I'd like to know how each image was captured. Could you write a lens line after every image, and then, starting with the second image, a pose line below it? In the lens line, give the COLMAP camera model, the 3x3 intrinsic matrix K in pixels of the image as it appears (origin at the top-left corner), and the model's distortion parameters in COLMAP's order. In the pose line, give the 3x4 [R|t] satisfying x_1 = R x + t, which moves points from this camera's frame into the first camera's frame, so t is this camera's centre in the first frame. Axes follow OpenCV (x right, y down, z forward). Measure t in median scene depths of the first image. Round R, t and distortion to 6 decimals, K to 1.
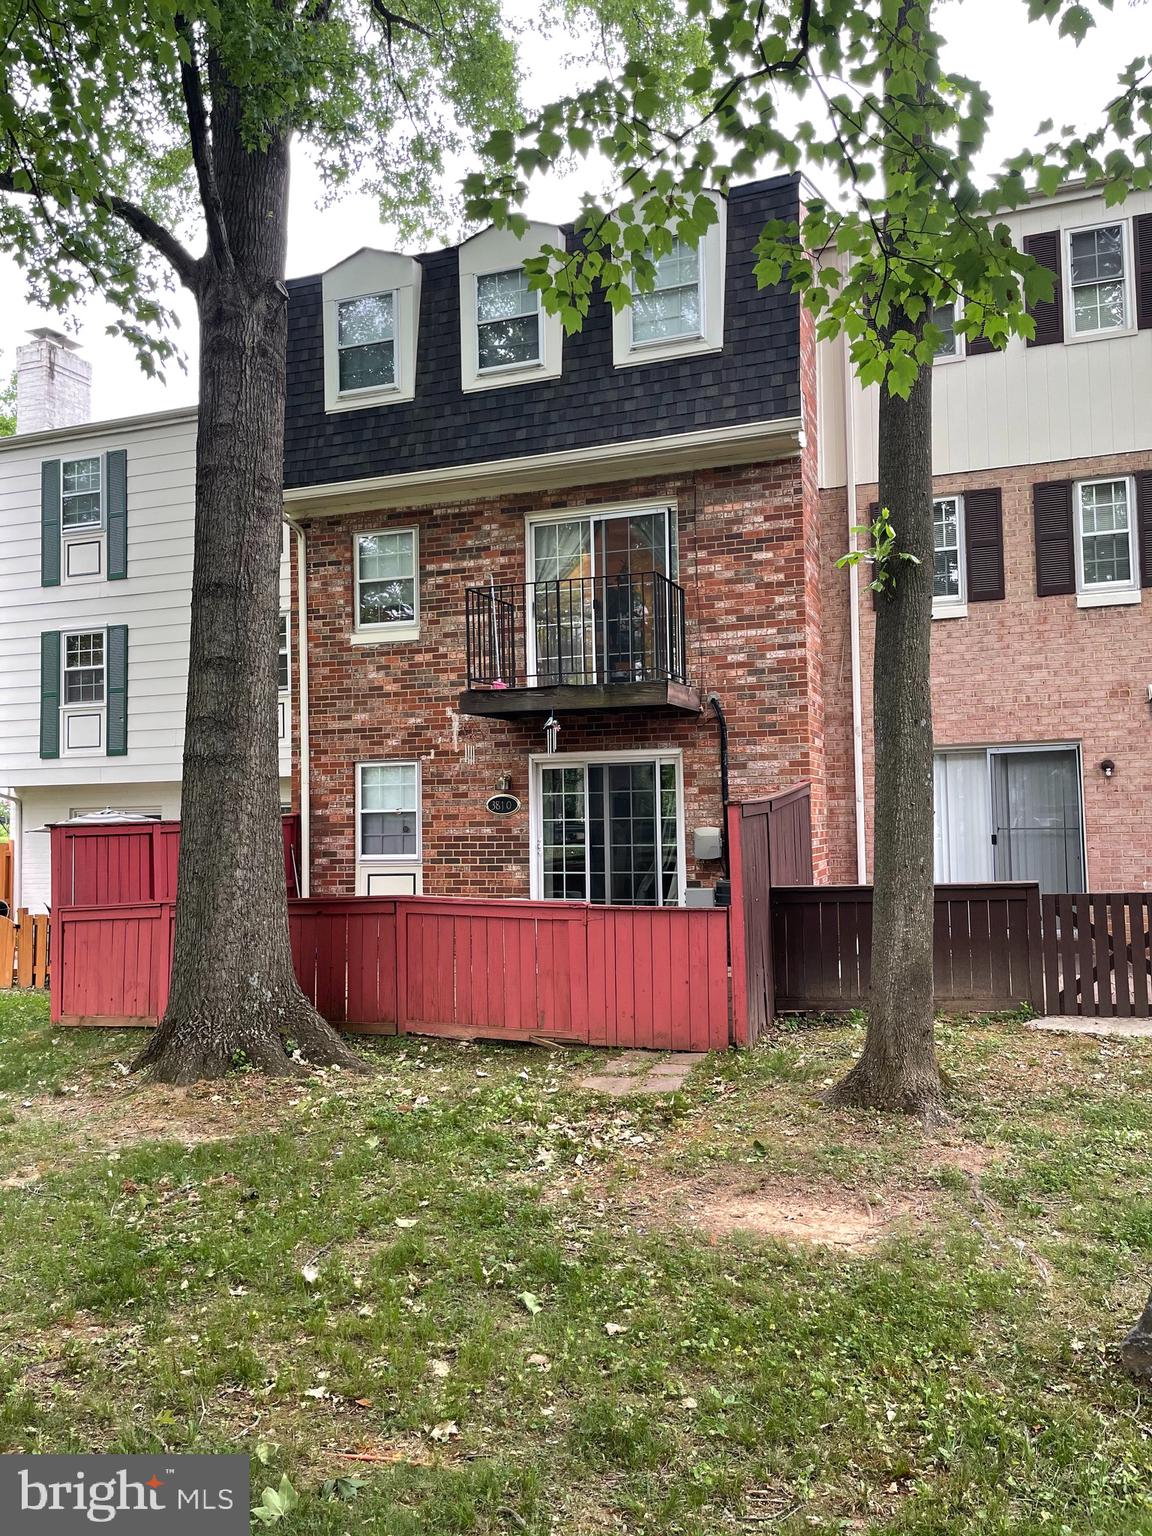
lens RADIAL K [[1169.2, 0, 588.0], [0, 1169.2, 754.7], [0, 0, 1]] dist [0.088699, -0.126739]
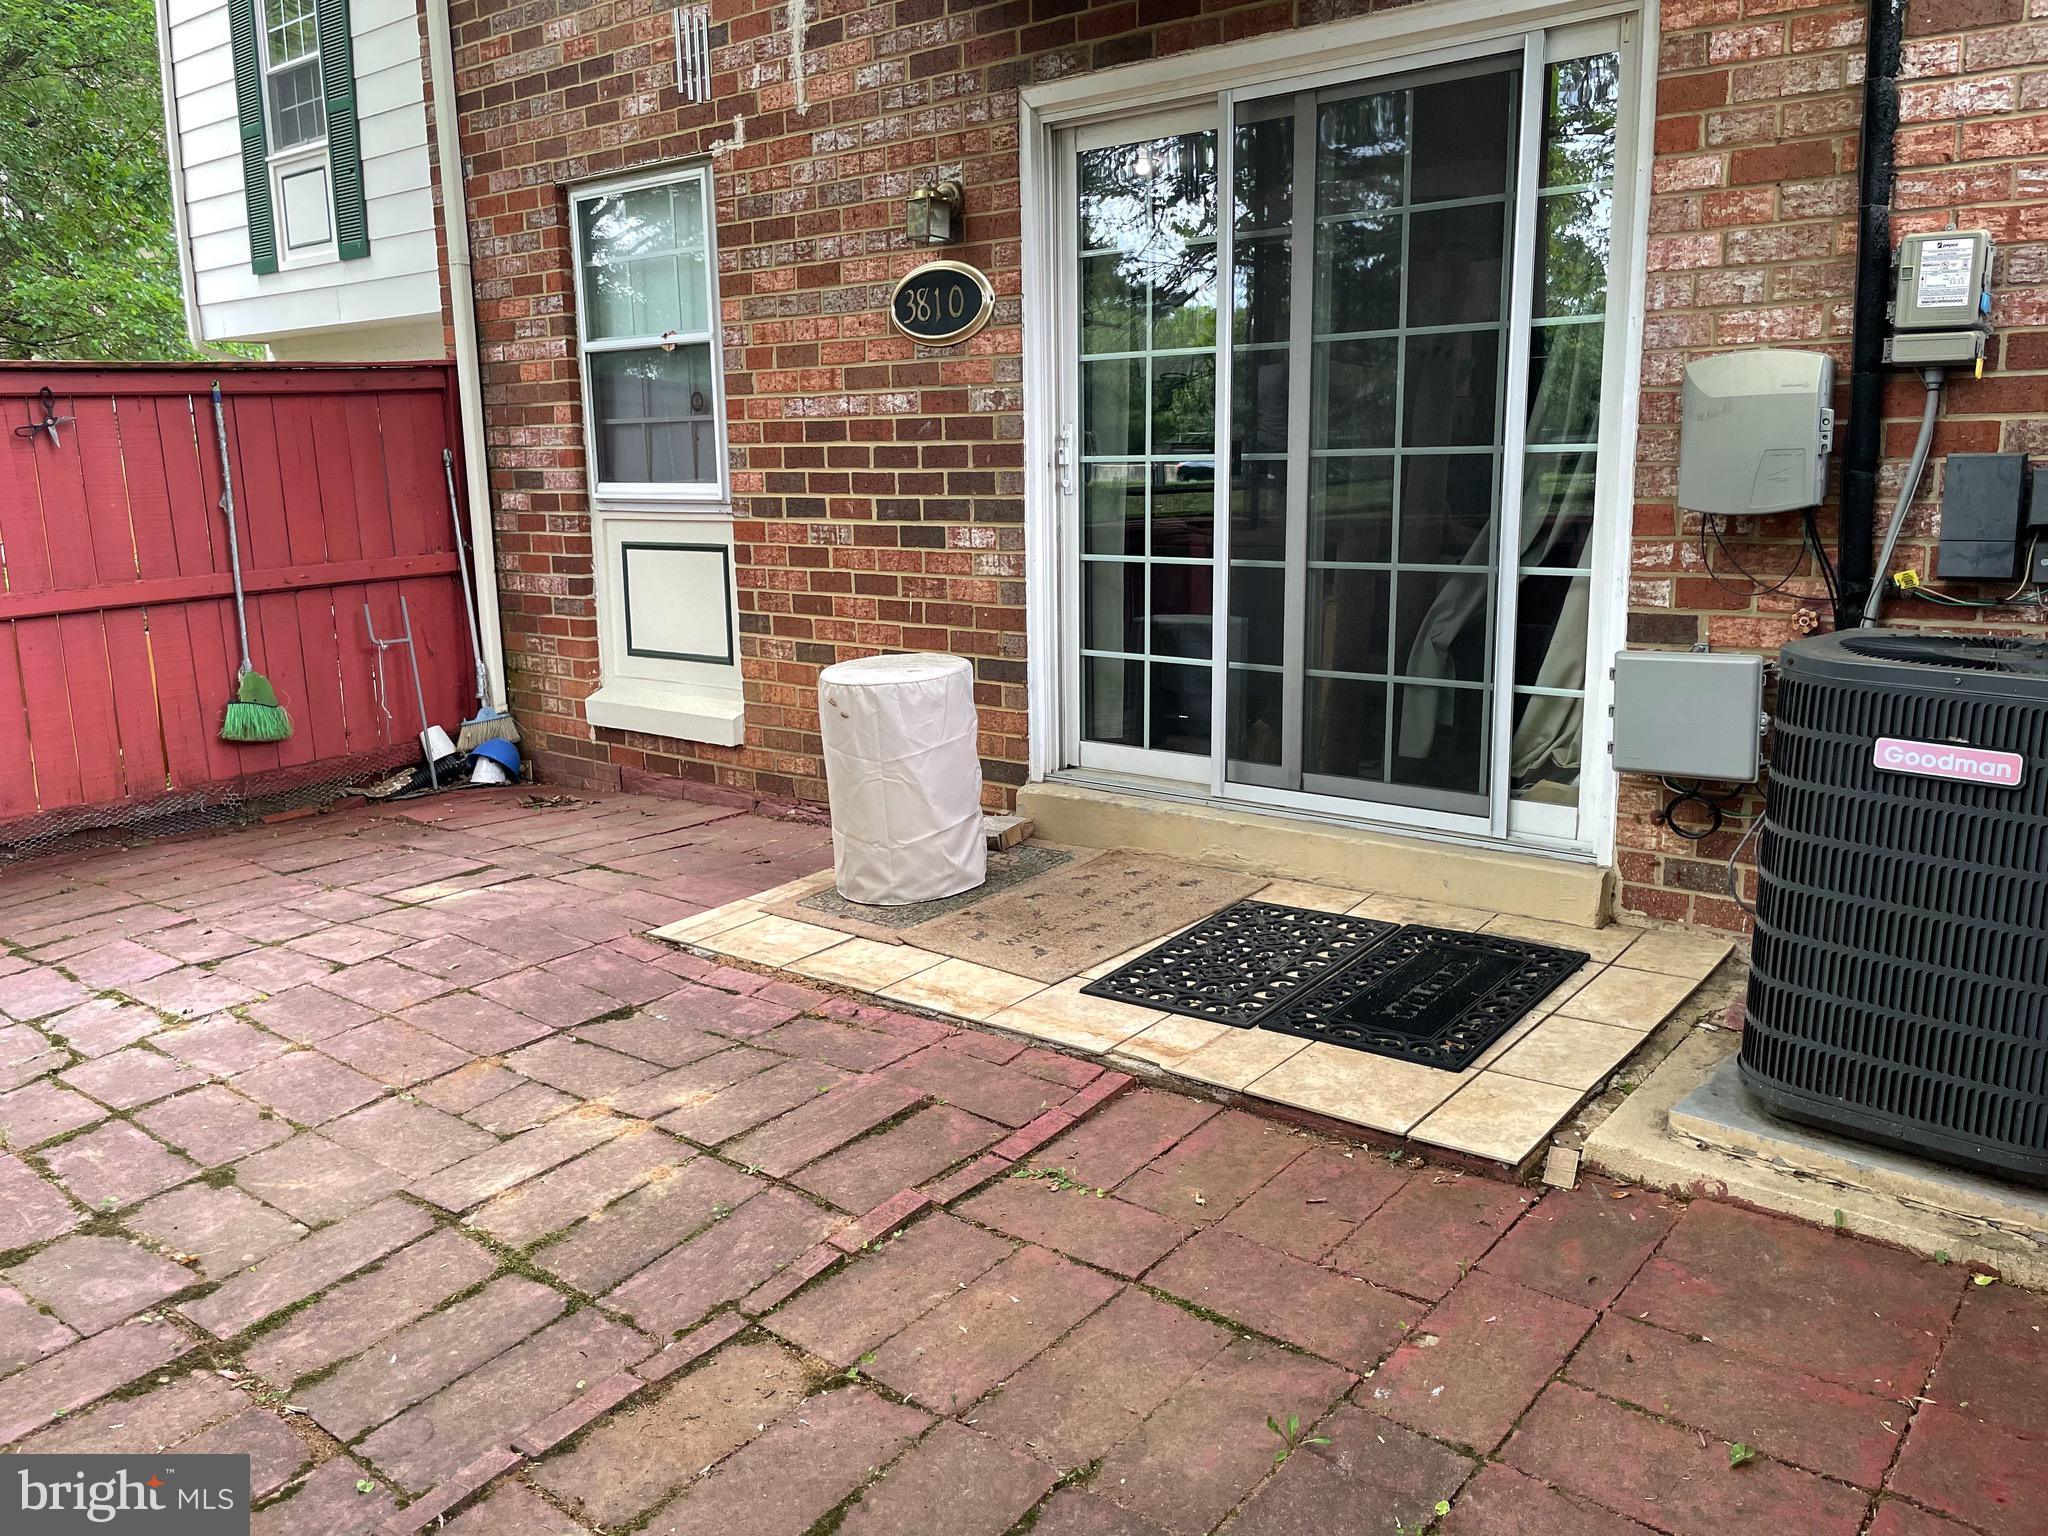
lens RADIAL K [[1559.0, 0, 1022.5], [0, 1559.0, 748.0], [0, 0, 1]] dist [0.088699, -0.126739]
pose [[0.945507, 0.062079, -0.319629, 0.072155], [0.017587, 0.970486, 0.240514, 0.059097], [0.325127, -0.233029, 0.916510, 0.683034]]
